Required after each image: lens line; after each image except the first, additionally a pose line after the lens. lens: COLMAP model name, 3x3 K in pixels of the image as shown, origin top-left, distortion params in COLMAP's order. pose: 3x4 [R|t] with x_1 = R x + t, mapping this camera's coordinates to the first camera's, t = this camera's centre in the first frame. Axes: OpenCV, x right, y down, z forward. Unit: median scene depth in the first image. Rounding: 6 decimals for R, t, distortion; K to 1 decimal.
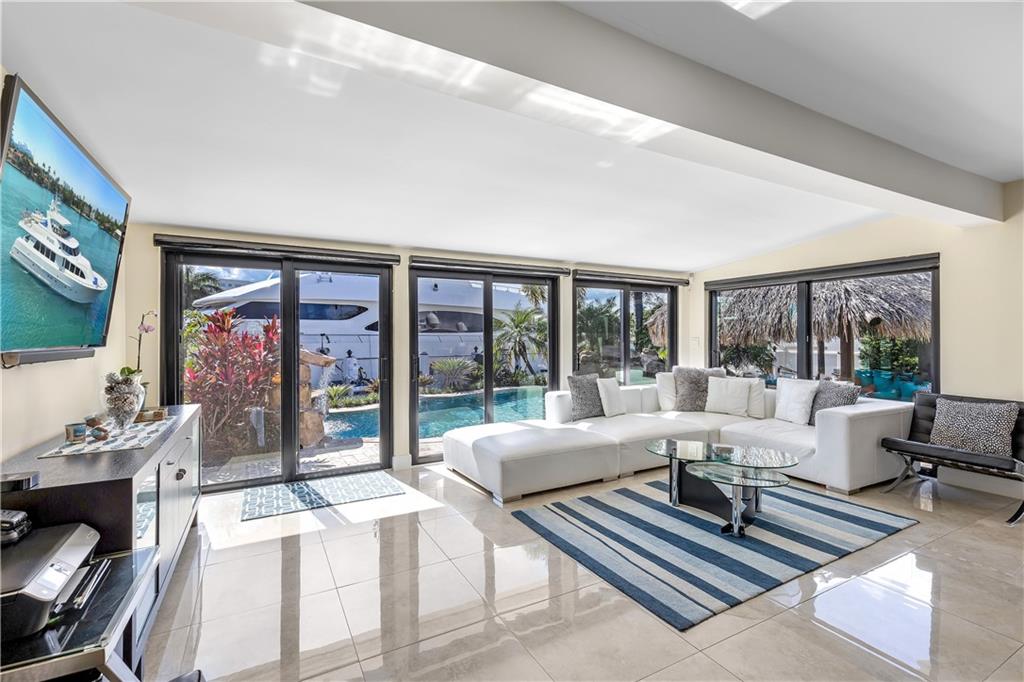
lens RADIAL K [[462.4, 0, 520.5], [0, 462.4, 338.0], [0, 0, 1]] dist [0.008043, -0.000938]
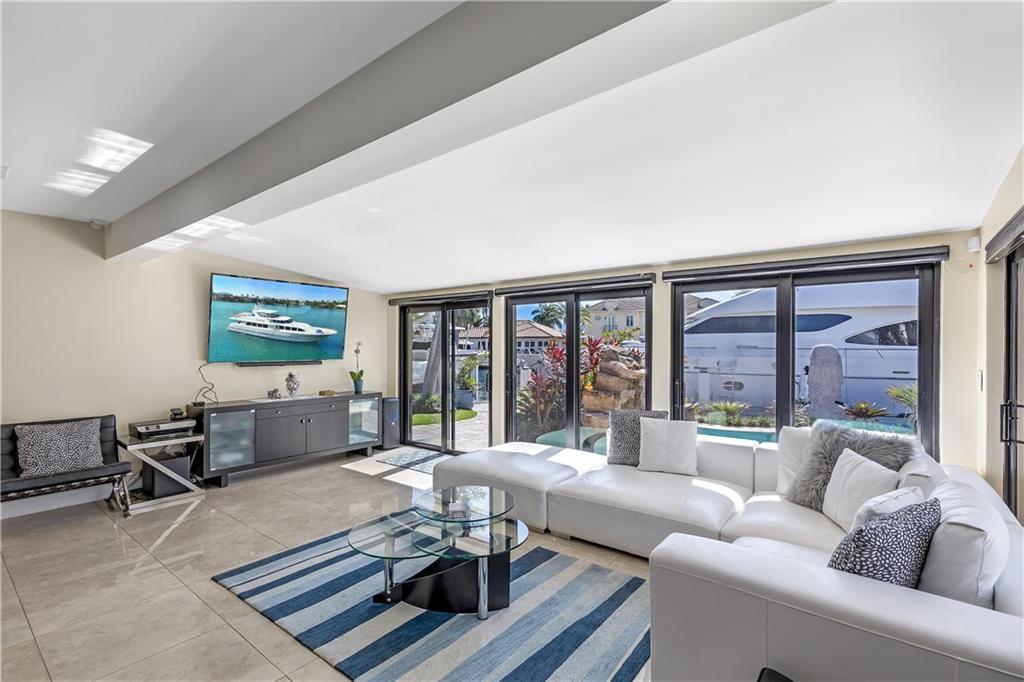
lens RADIAL K [[462.4, 0, 524.2], [0, 462.4, 354.2], [0, 0, 1]] dist [0.008043, -0.000938]
pose [[0.410849, 0.021812, -0.911442, 0.459295], [-0.011283, 0.999759, 0.018839, -0.019264], [0.911633, 0.002544, 0.410996, 0.295290]]
